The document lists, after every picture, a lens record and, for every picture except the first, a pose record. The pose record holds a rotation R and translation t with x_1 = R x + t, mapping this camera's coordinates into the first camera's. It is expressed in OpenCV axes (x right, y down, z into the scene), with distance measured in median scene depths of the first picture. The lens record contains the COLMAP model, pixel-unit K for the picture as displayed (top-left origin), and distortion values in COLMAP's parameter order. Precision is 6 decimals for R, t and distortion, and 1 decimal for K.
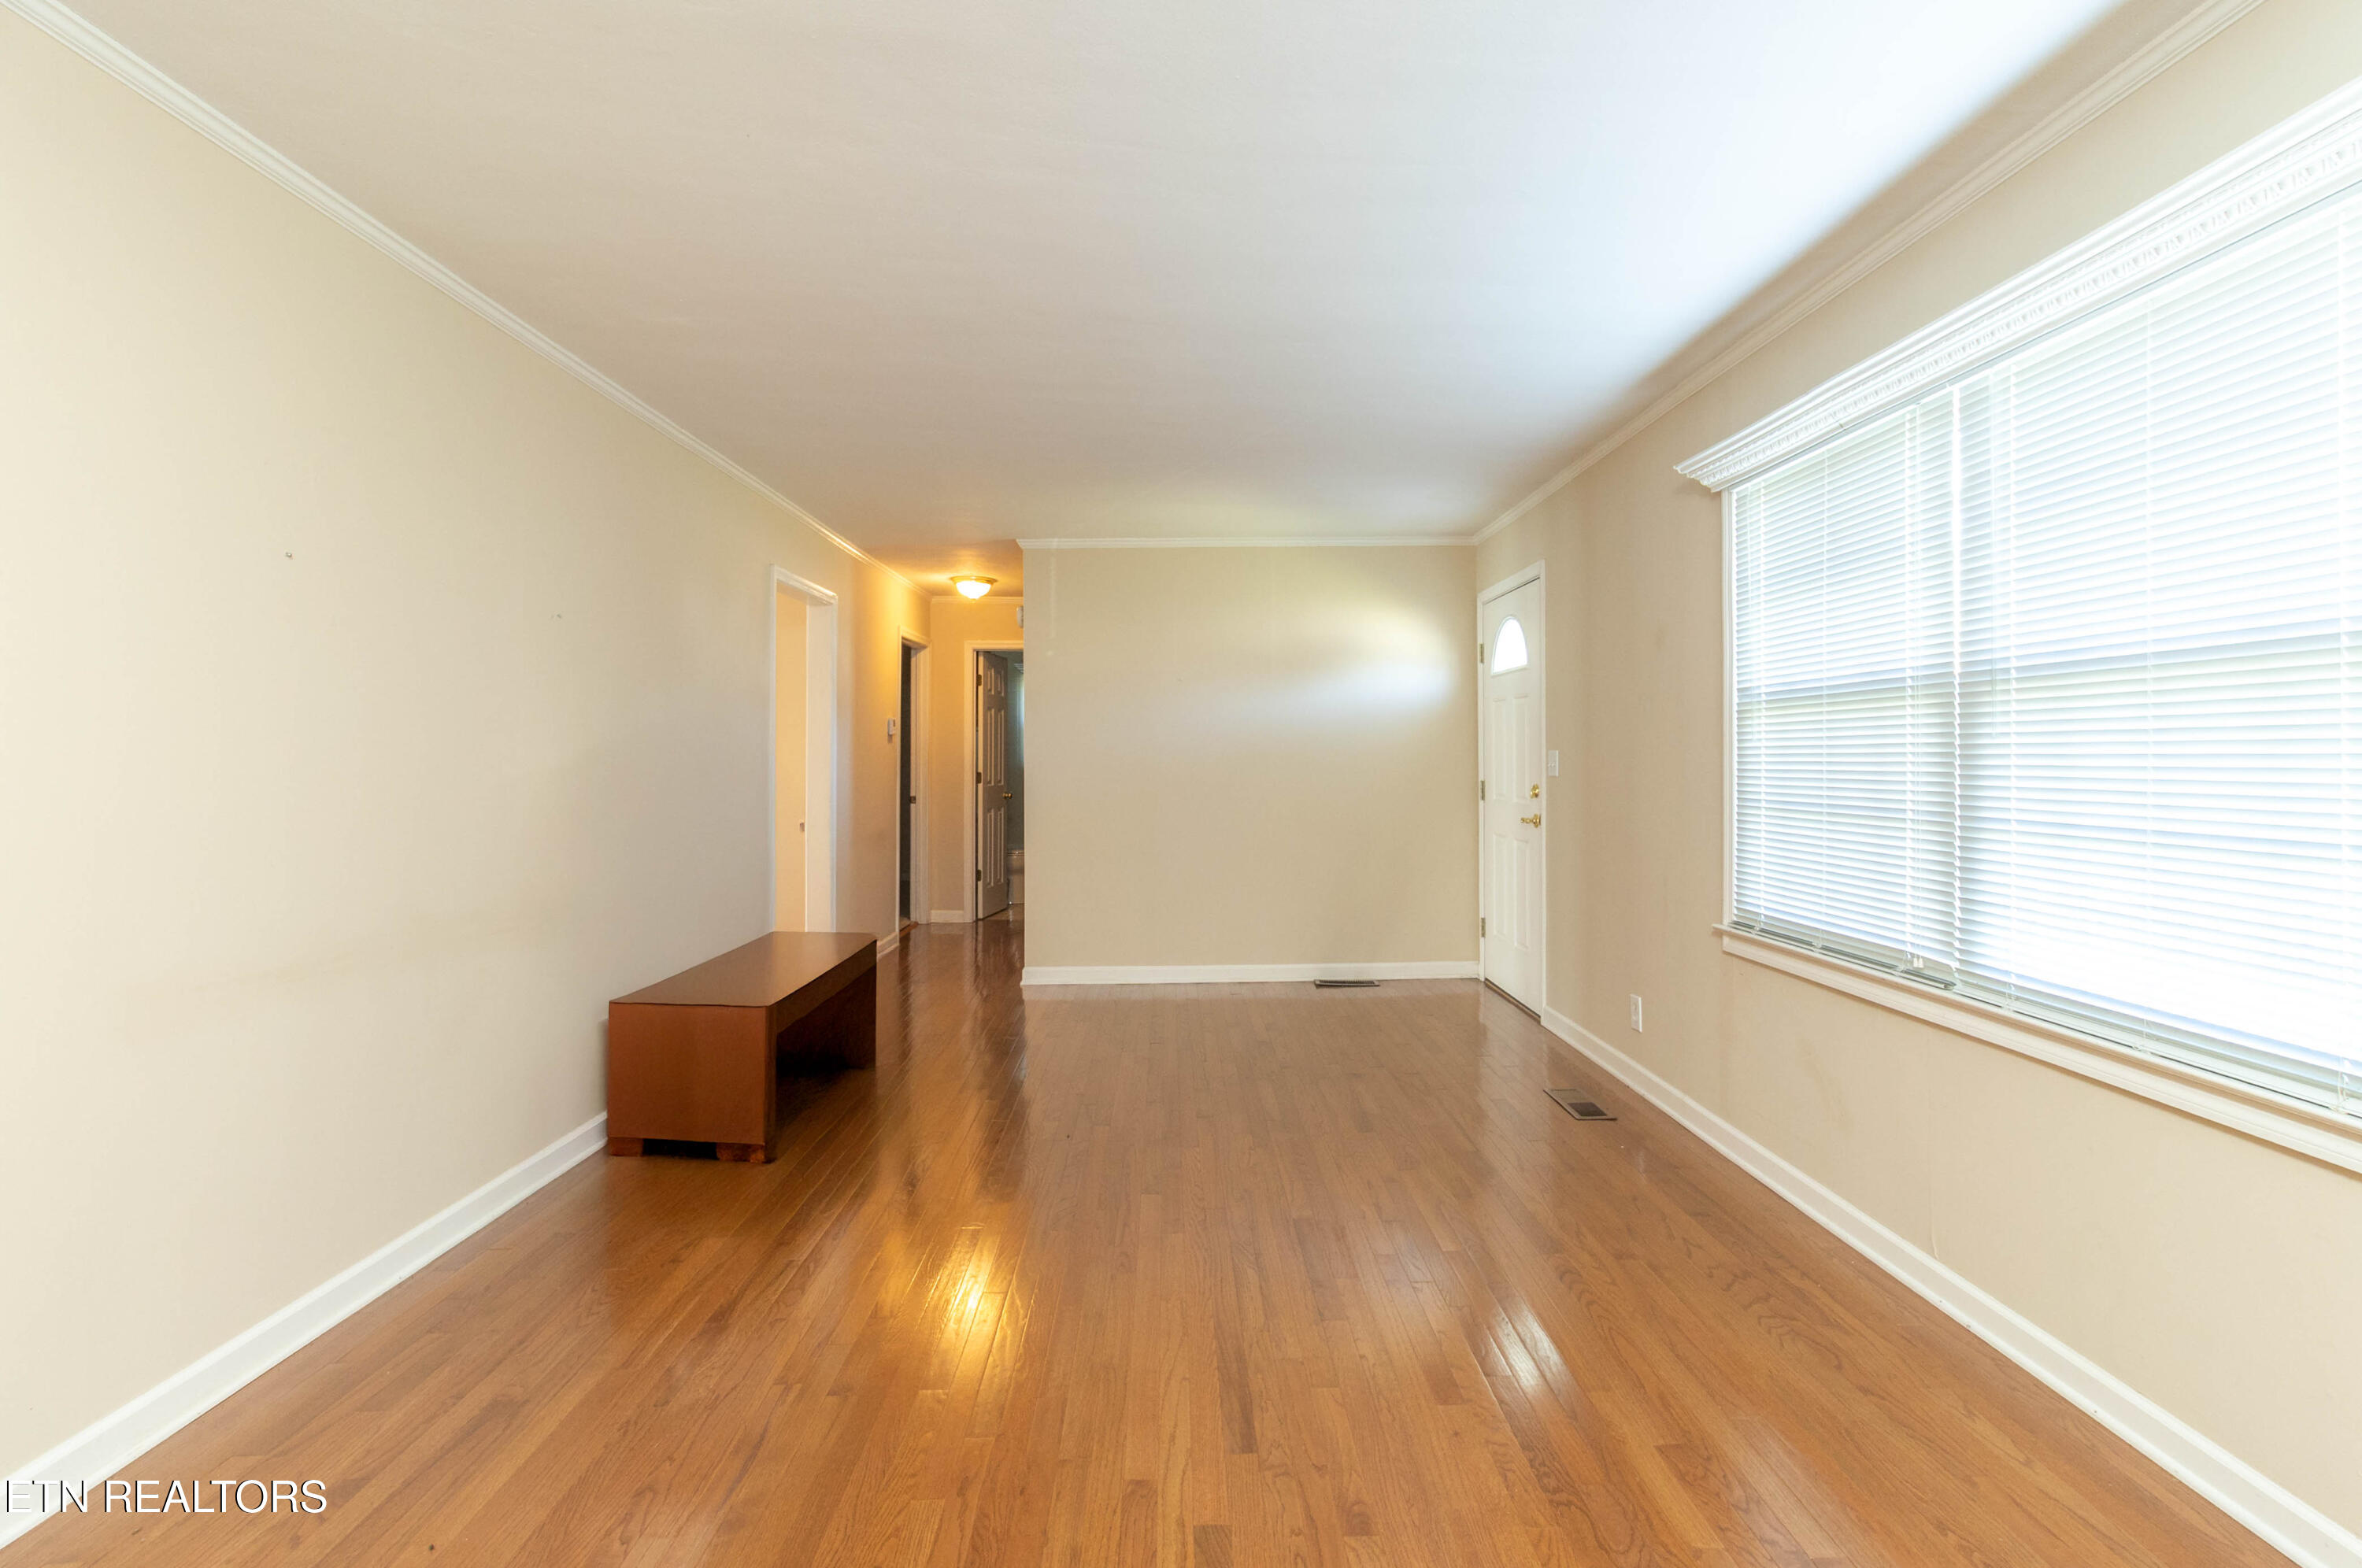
lens RADIAL K [[1103.2, 0, 1181.0], [0, 1103.2, 784.0], [0, 0, 1]] dist [0.000047, 0.000000]
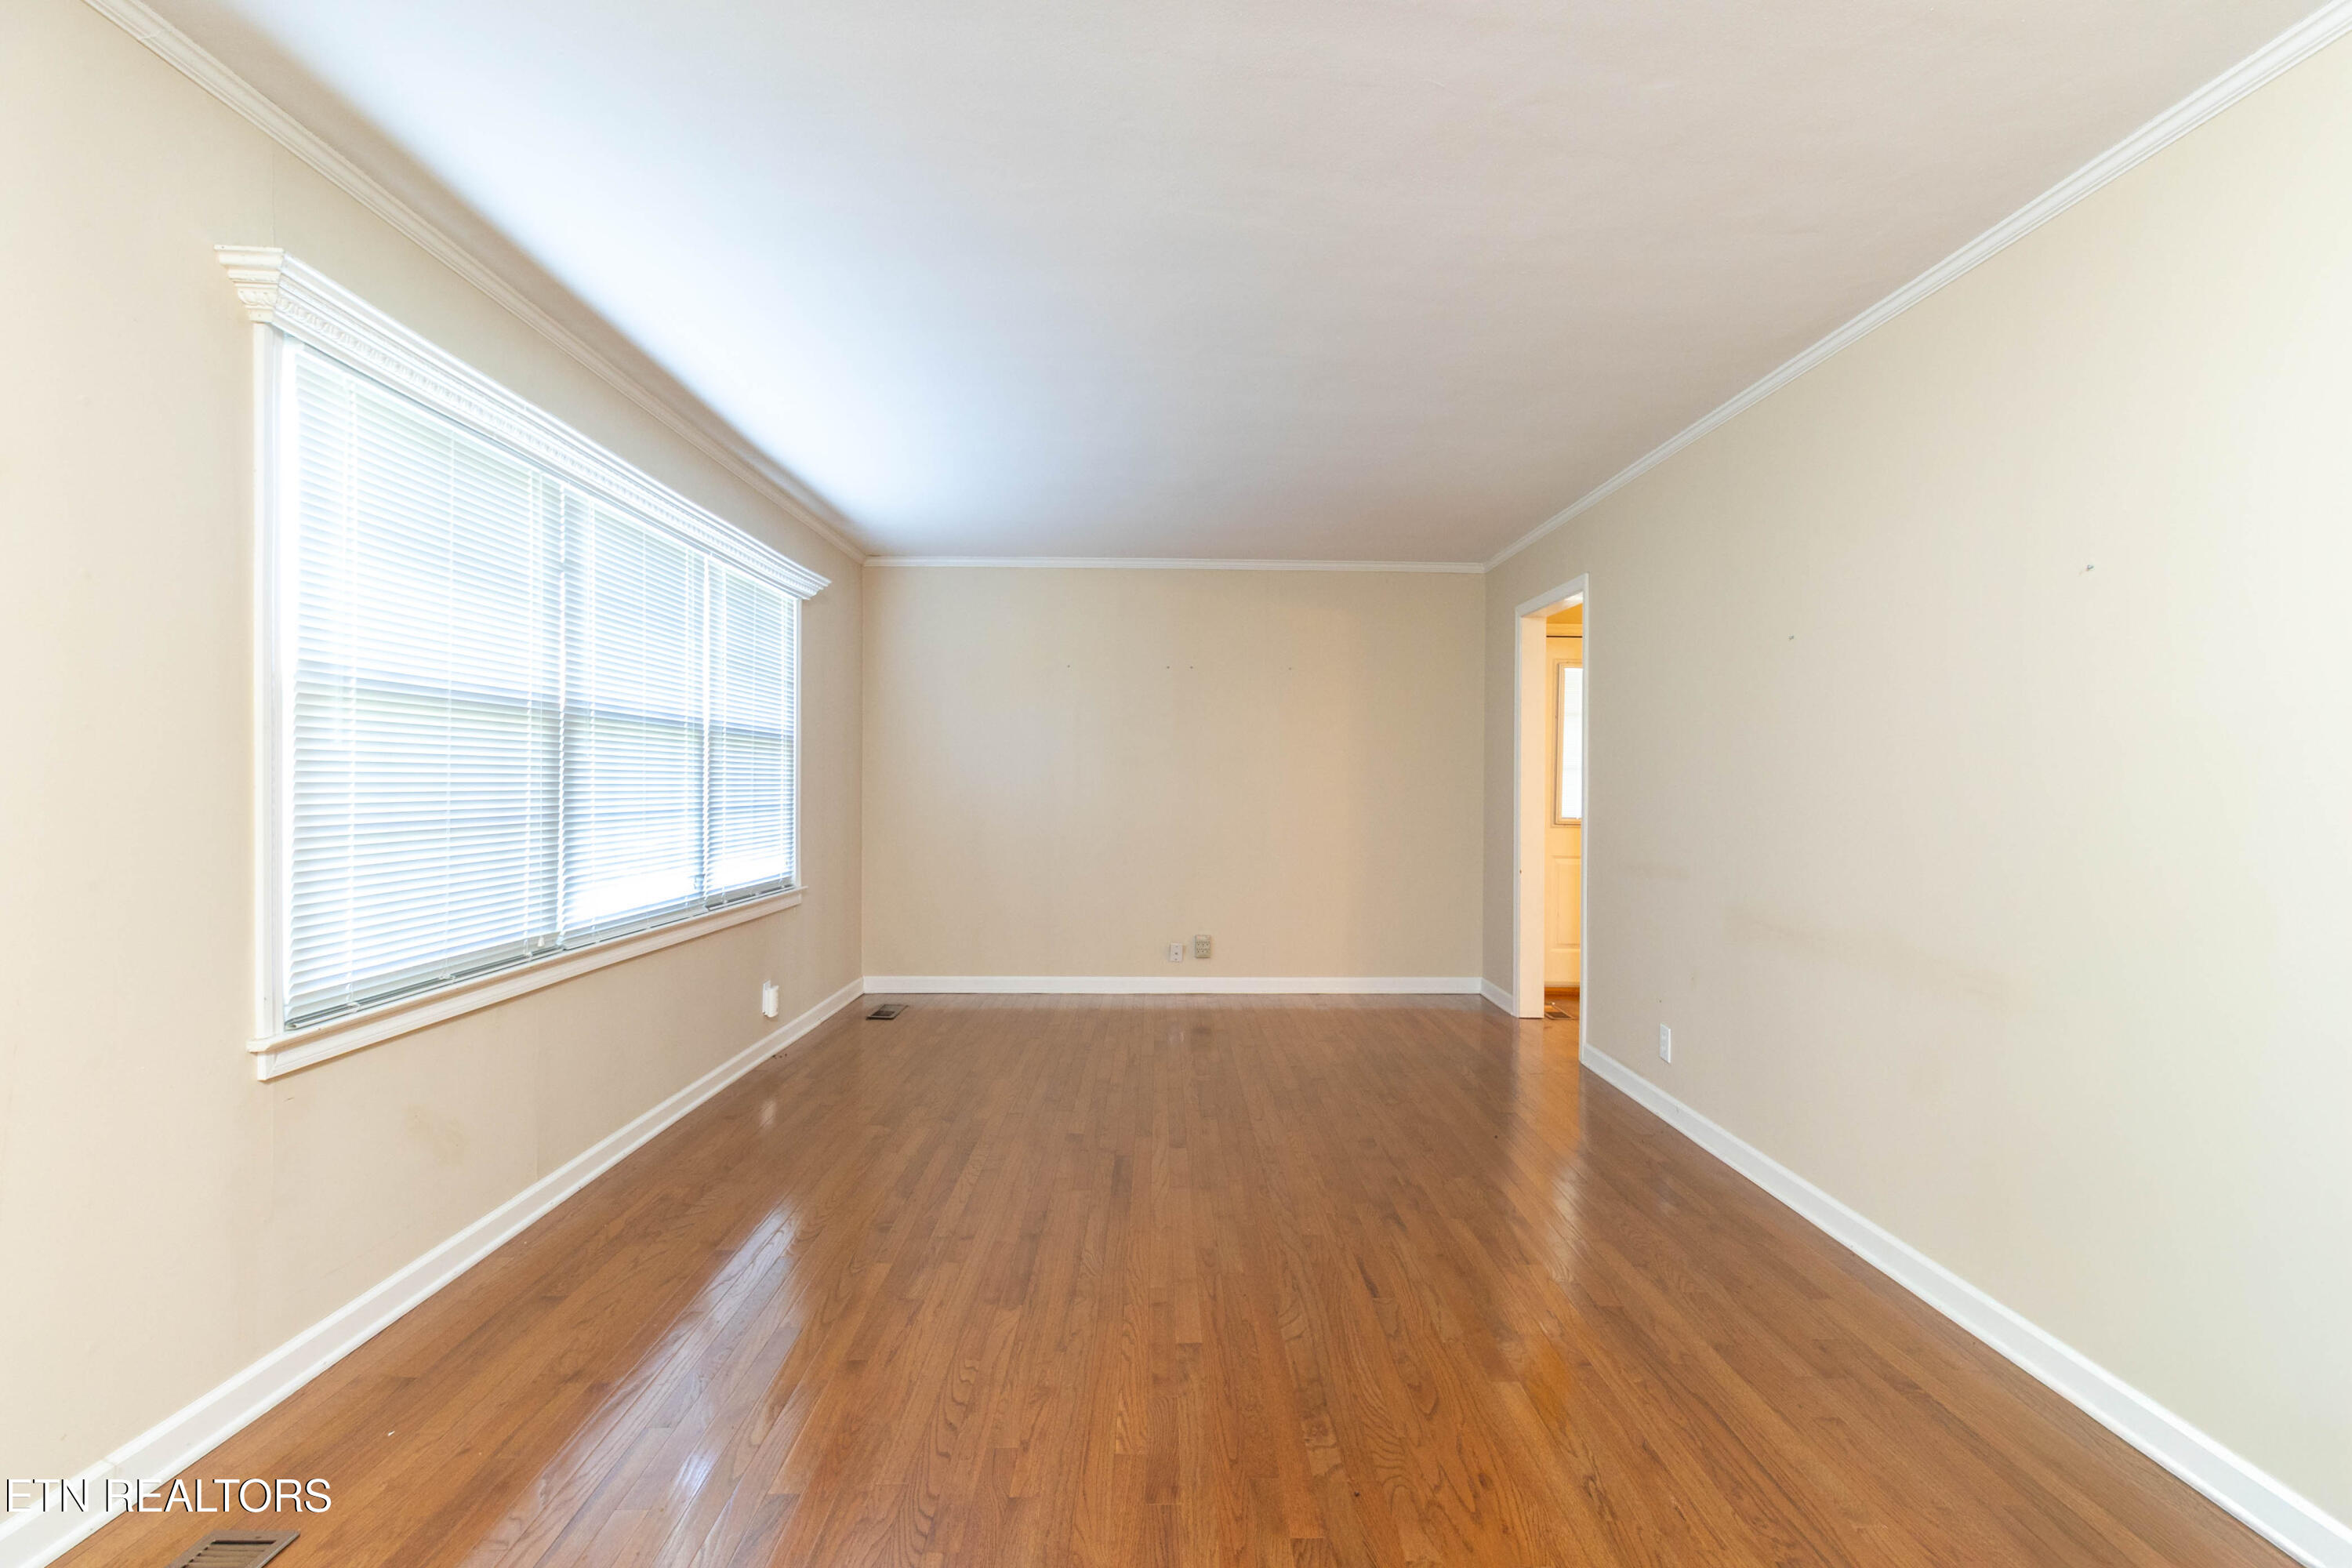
lens RADIAL K [[1095.4, 0, 1176.0], [0, 1095.4, 784.0], [0, 0, 1]] dist [0.000067, -0.000005]
pose [[-0.999937, -0.010447, -0.004145, -0.013400], [-0.010547, 0.999639, 0.024711, -0.045755], [0.003885, 0.024753, -0.999686, 2.187564]]
